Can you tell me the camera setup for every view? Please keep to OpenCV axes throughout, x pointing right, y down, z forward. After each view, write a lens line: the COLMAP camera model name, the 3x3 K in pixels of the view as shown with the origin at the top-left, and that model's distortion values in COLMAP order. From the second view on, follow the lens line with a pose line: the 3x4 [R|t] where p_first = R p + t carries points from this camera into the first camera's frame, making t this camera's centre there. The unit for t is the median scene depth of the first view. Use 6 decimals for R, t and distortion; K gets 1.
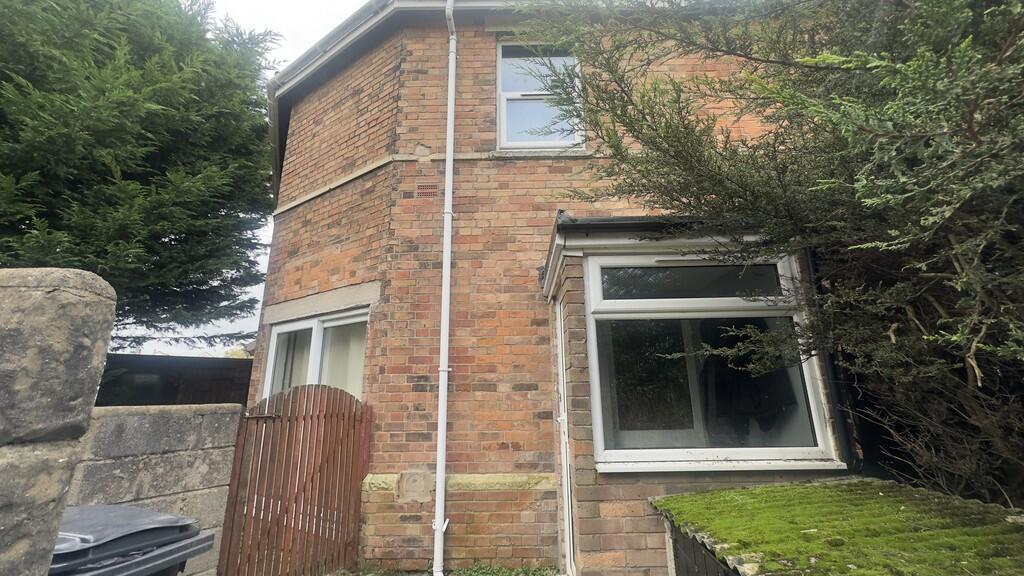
lens RADIAL K [[406.2, 0, 512.0], [0, 406.2, 288.0], [0, 0, 1]] dist [-0.001199, -0.000240]
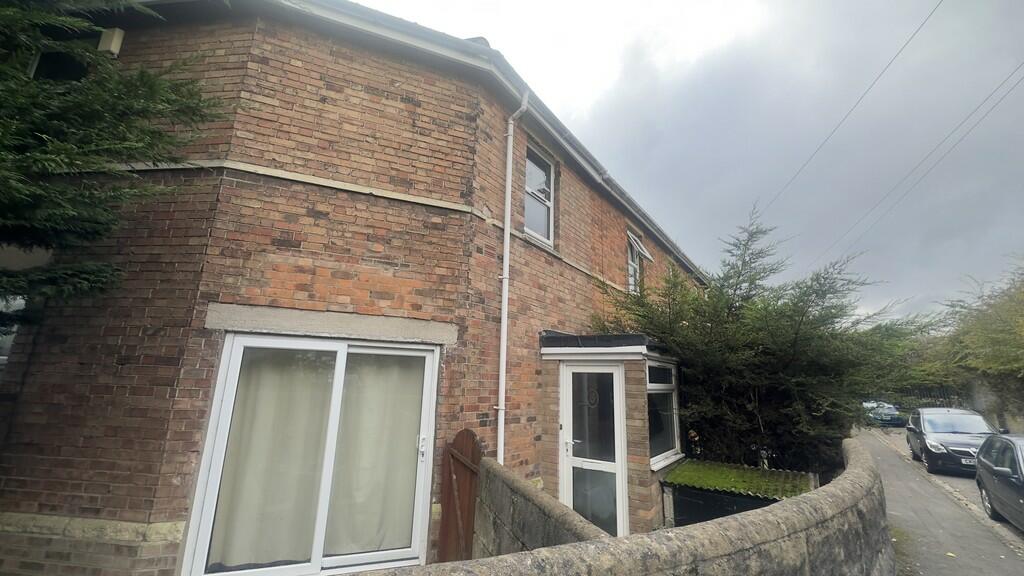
lens RADIAL K [[406.2, 0, 512.0], [0, 406.2, 288.0], [0, 0, 1]] dist [-0.001199, -0.000240]
pose [[0.570951, 0.211979, 0.793146, -1.101975], [-0.242827, 0.966469, -0.083501, -0.056220], [-0.784252, -0.144922, 0.603280, 0.239005]]
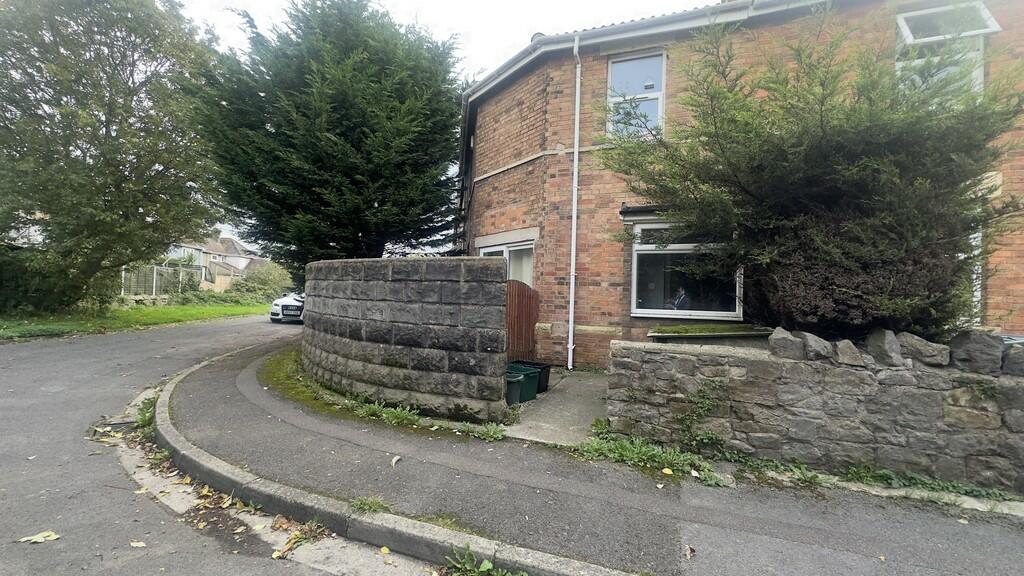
lens RADIAL K [[406.2, 0, 512.0], [0, 406.2, 288.0], [0, 0, 1]] dist [-0.001199, -0.000240]
pose [[0.940285, 0.035676, -0.338513, 0.193152], [0.041825, 0.974847, 0.218916, -0.152632], [0.337808, -0.220002, 0.915142, -0.785907]]
